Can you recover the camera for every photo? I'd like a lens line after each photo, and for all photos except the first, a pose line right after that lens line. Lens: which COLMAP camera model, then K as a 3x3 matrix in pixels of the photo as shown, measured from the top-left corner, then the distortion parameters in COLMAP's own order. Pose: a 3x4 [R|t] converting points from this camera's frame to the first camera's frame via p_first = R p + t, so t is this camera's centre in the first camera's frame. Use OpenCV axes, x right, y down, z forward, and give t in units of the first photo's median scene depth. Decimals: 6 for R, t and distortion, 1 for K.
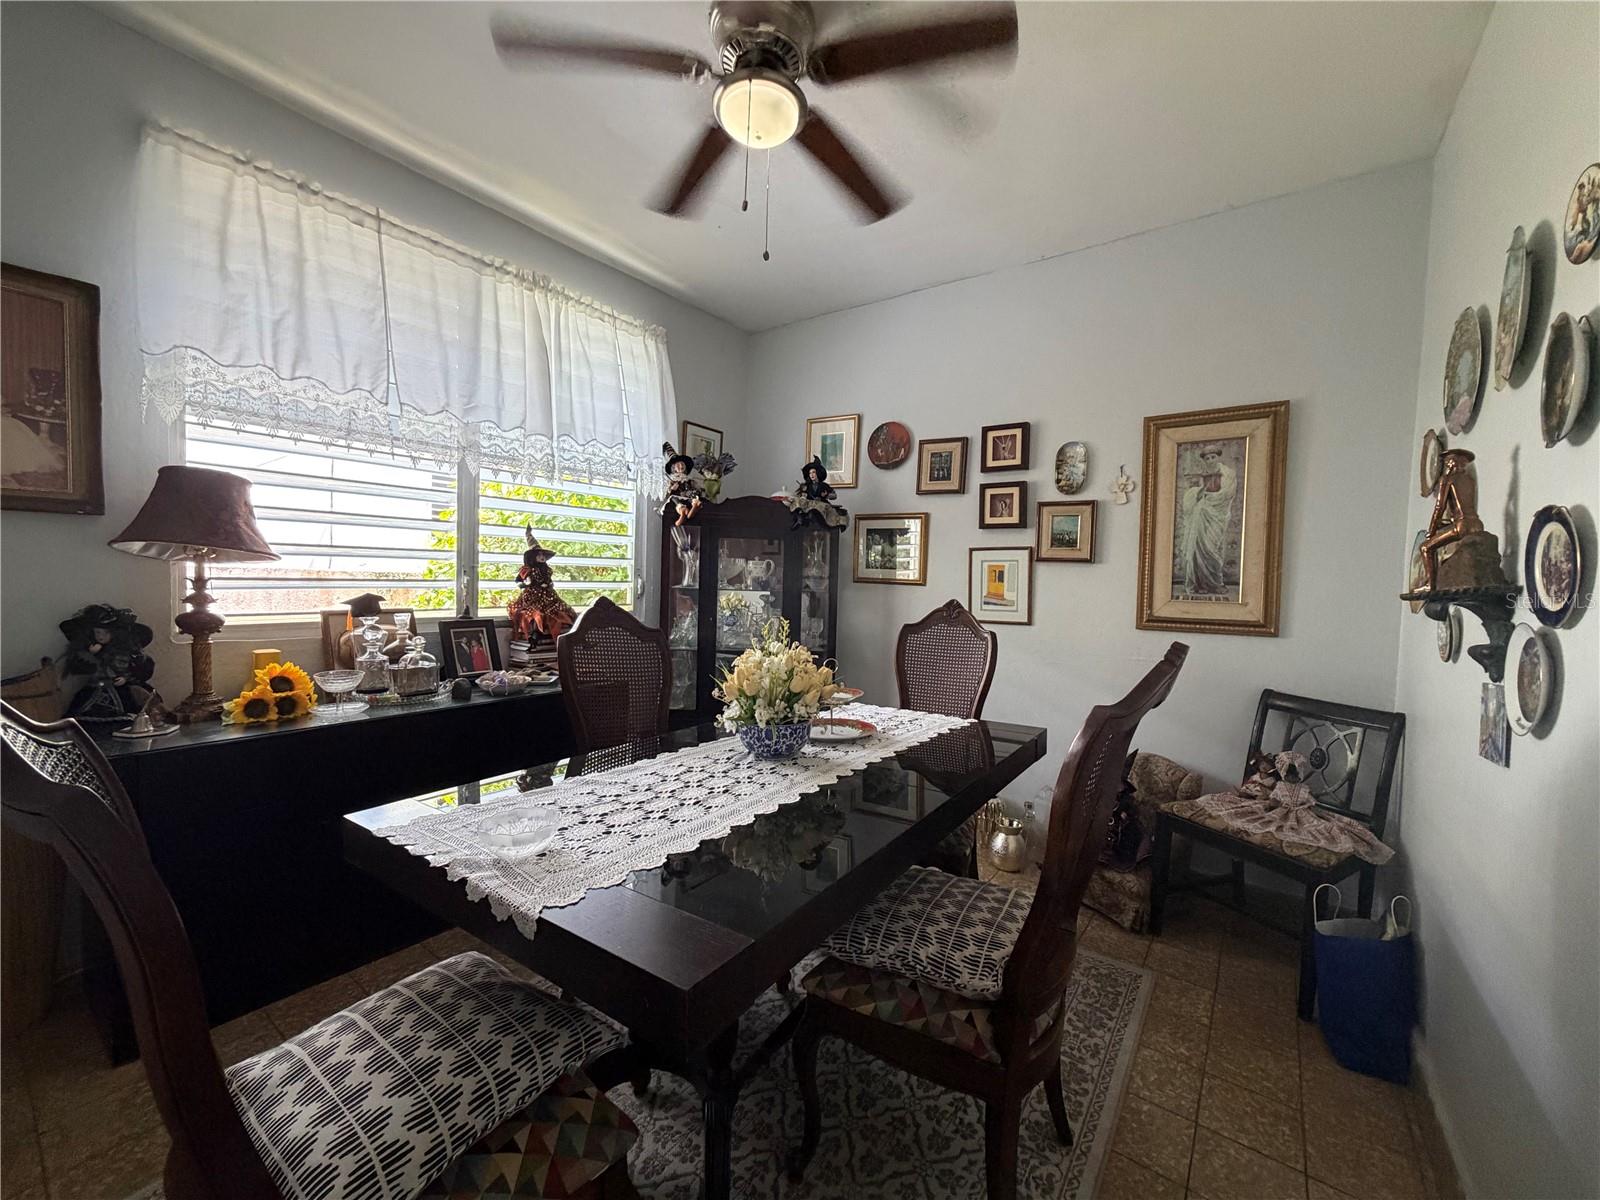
lens RADIAL K [[637.3, 0, 805.1], [0, 637.3, 597.9], [0, 0, 1]] dist [-0.000981, 0.000307]
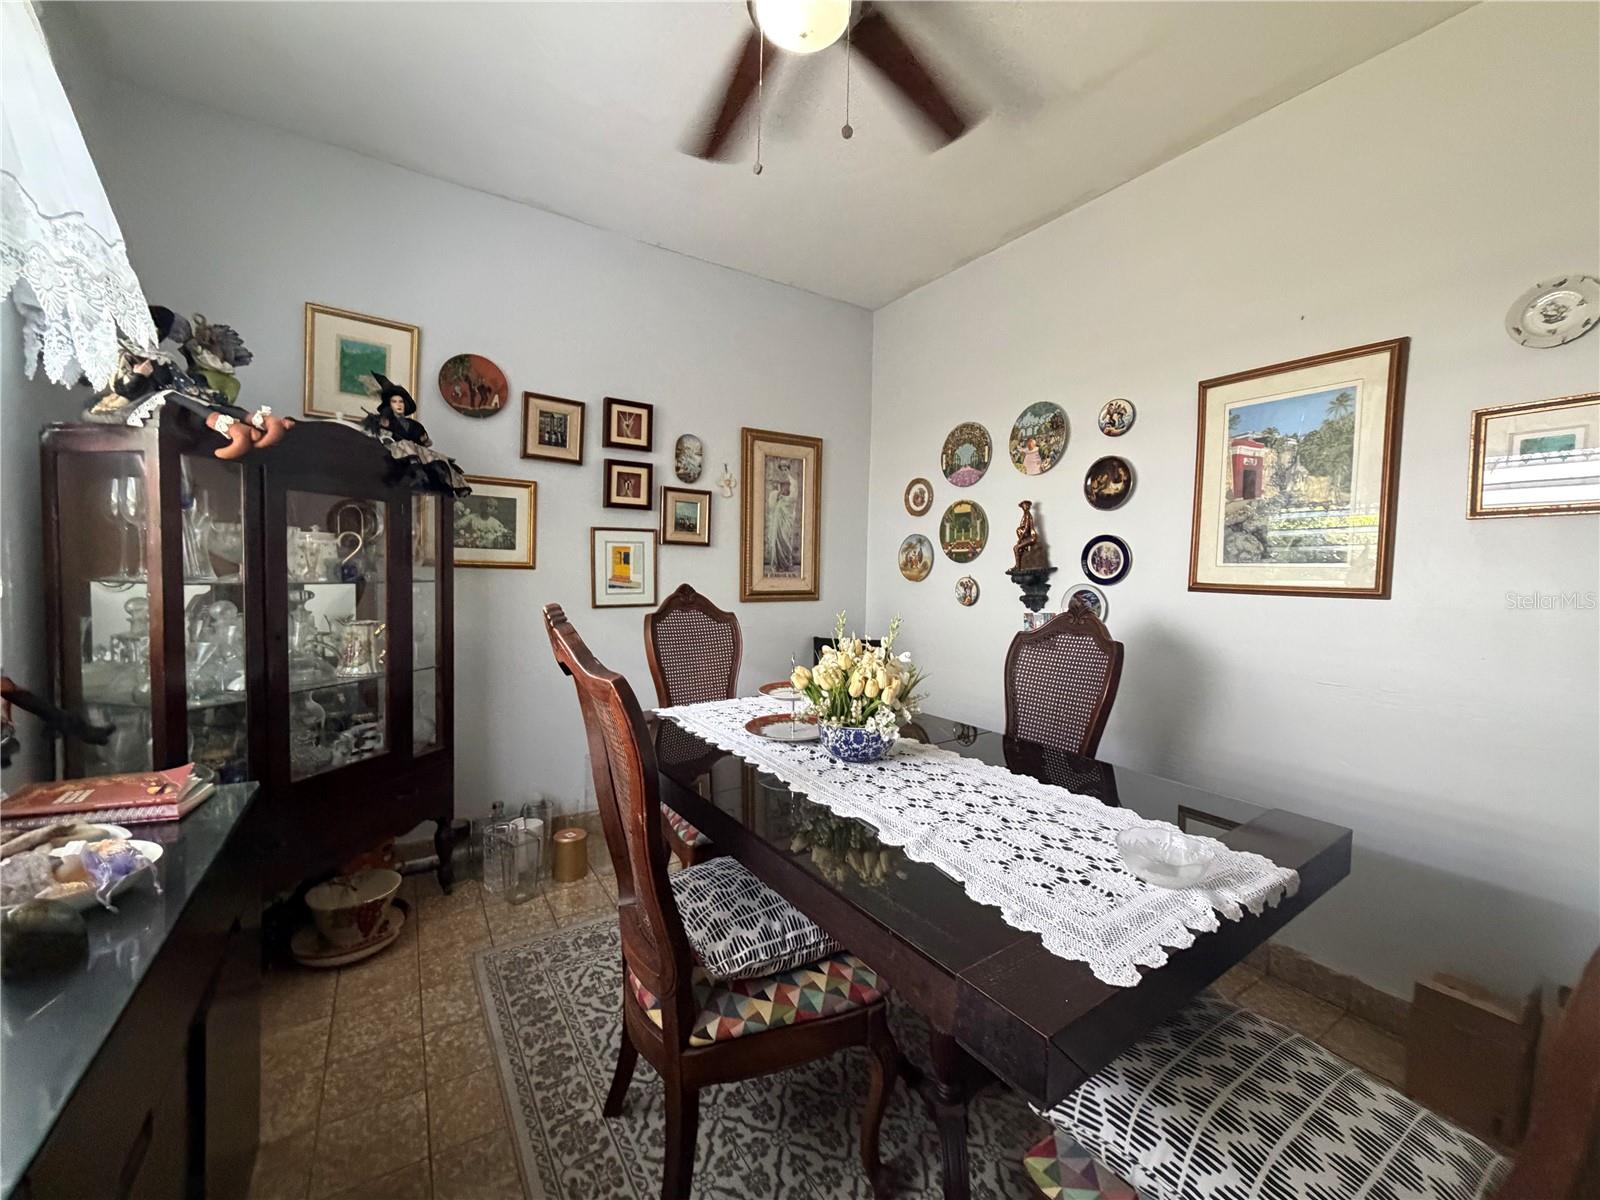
lens RADIAL K [[637.3, 0, 805.8], [0, 637.3, 598.7], [0, 0, 1]] dist [-0.000981, 0.000307]
pose [[0.359967, -0.063196, 0.930822, -0.530828], [0.022214, 0.998001, 0.059167, -0.024999], [-0.932700, -0.000621, 0.360652, 0.418409]]
